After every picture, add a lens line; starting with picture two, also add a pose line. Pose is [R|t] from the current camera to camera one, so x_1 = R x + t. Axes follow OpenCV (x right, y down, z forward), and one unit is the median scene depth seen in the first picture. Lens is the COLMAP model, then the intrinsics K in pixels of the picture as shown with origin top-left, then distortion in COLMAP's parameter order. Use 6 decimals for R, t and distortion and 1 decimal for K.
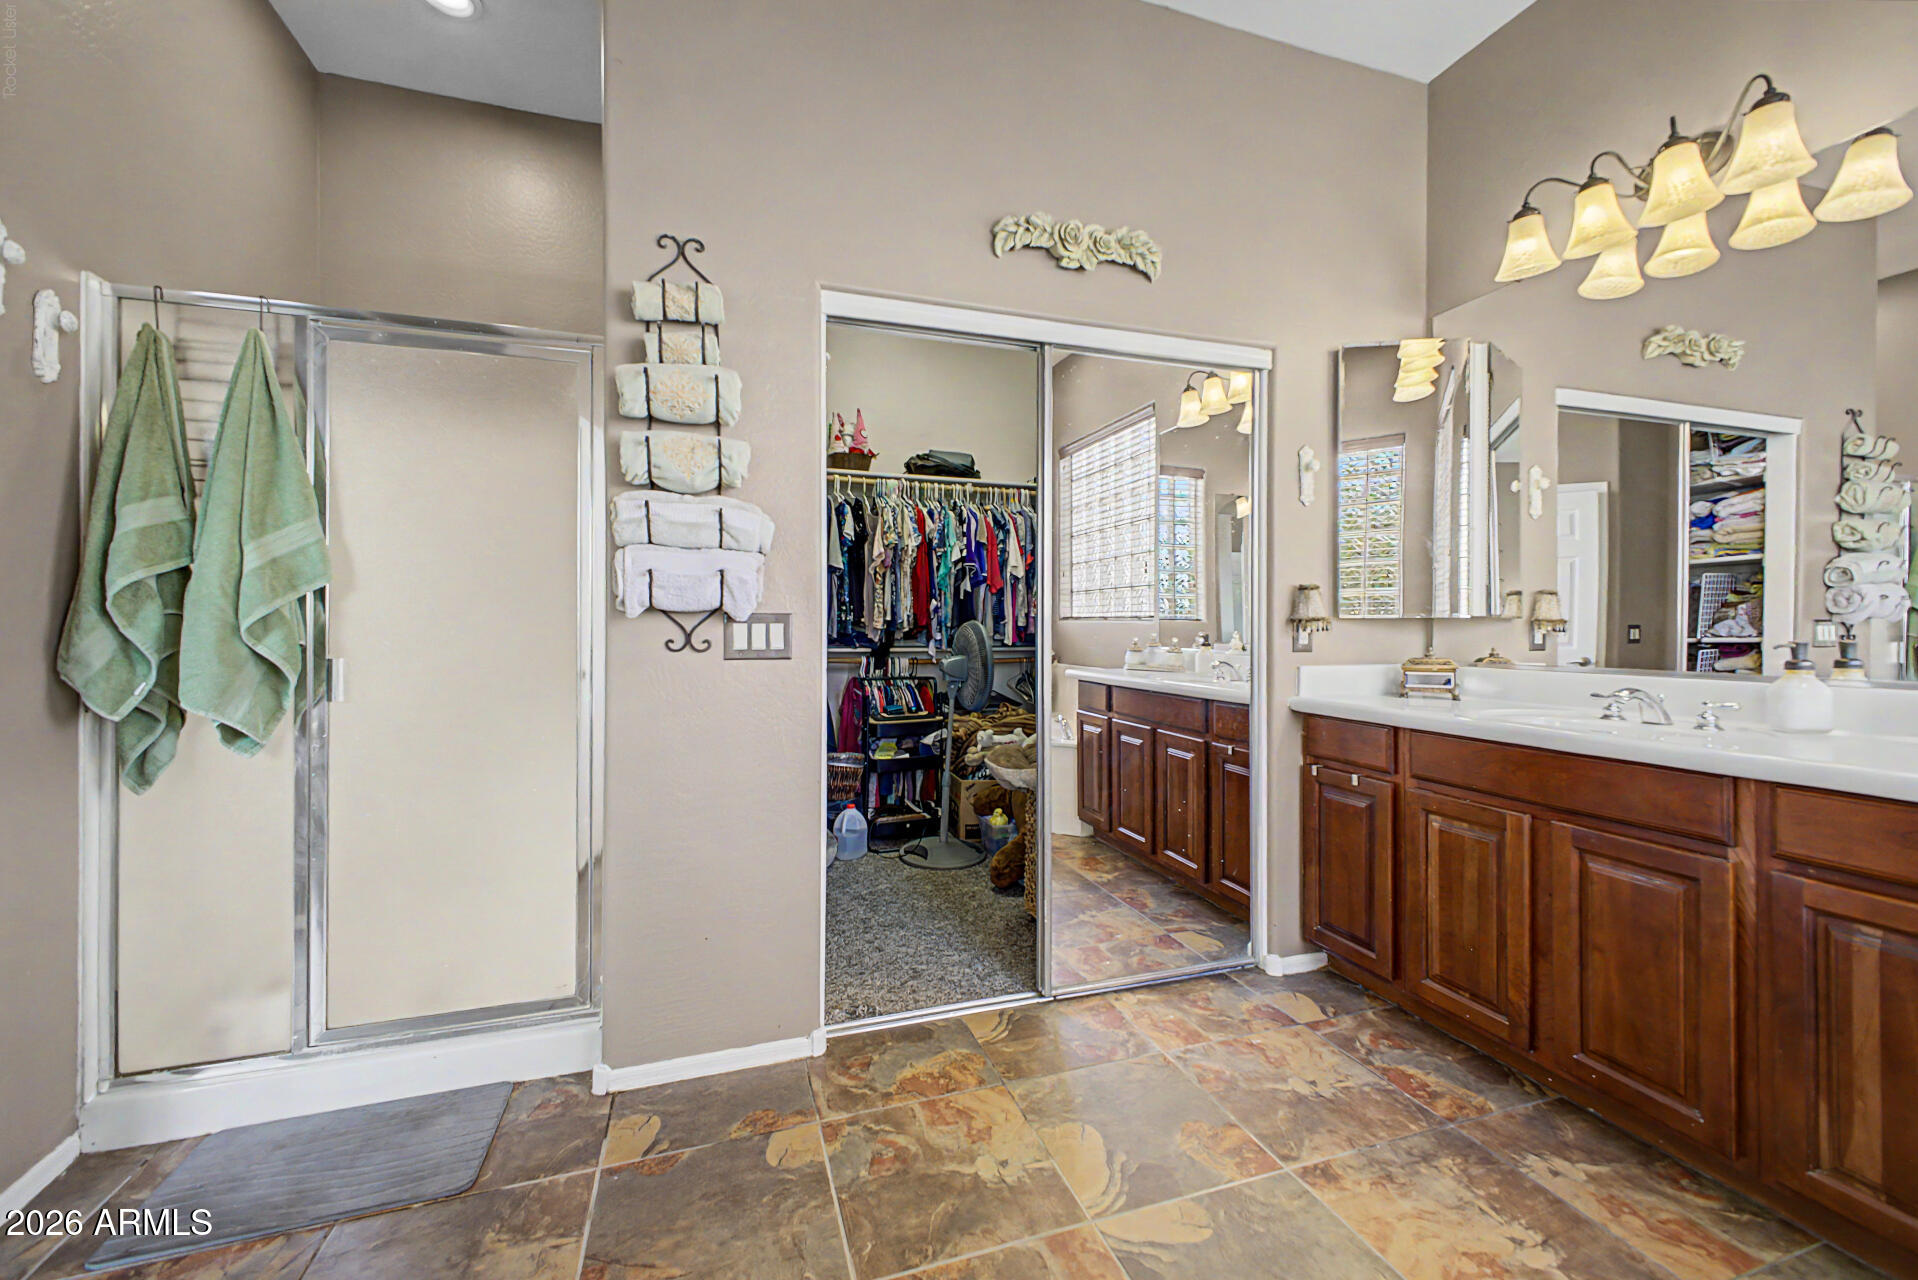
lens RADIAL K [[770.1, 0, 956.9], [0, 770.1, 625.7], [0, 0, 1]] dist [0.000690, -0.000402]
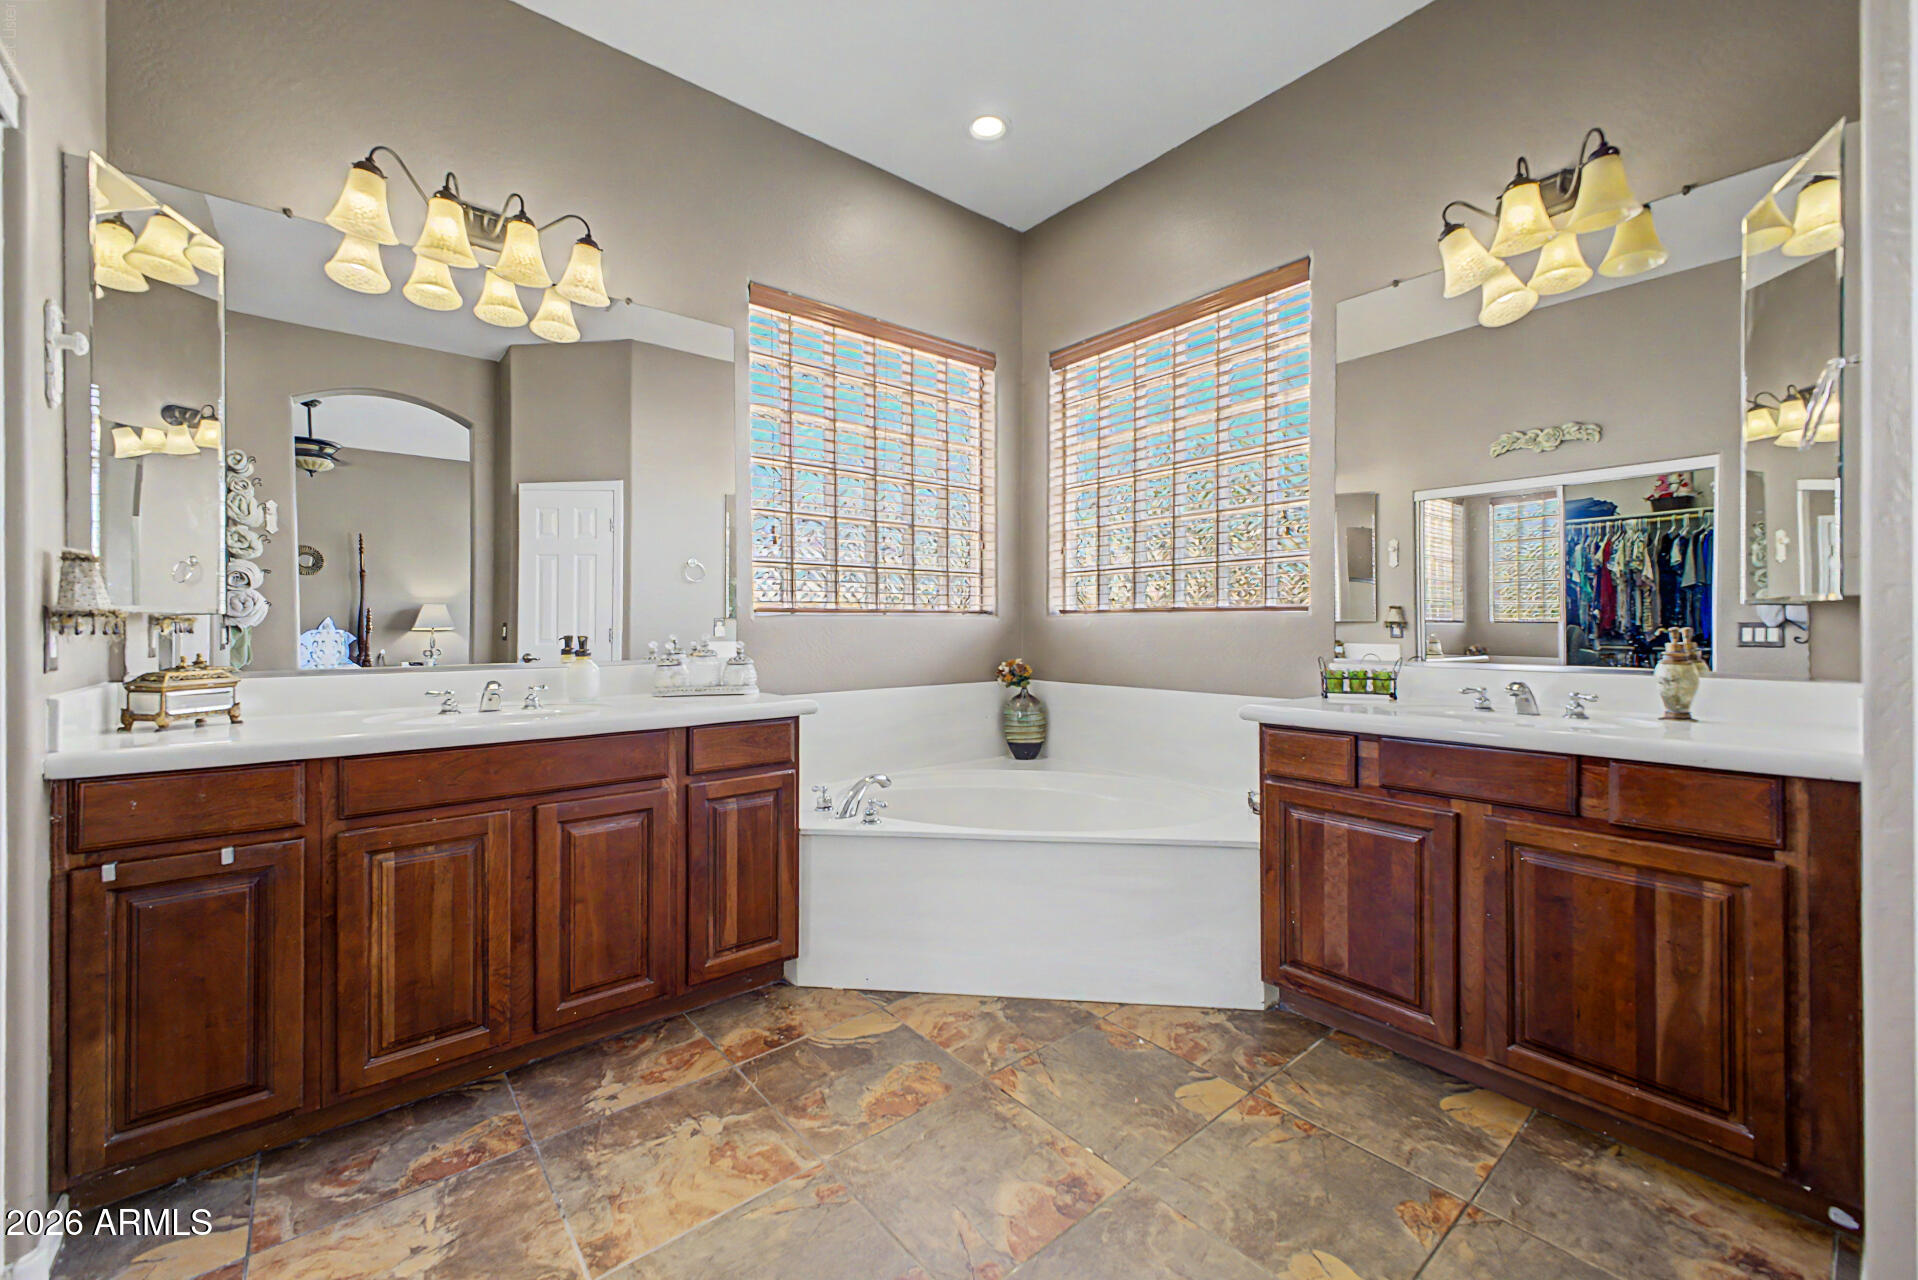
lens RADIAL K [[770.1, 0, 955.4], [0, 770.1, 629.4], [0, 0, 1]] dist [0.000690, -0.000402]
pose [[-0.384066, -0.002610, 0.923302, -0.412971], [0.002956, 0.999987, 0.004057, 0.004383], [-0.923301, 0.004288, -0.384053, 0.821160]]
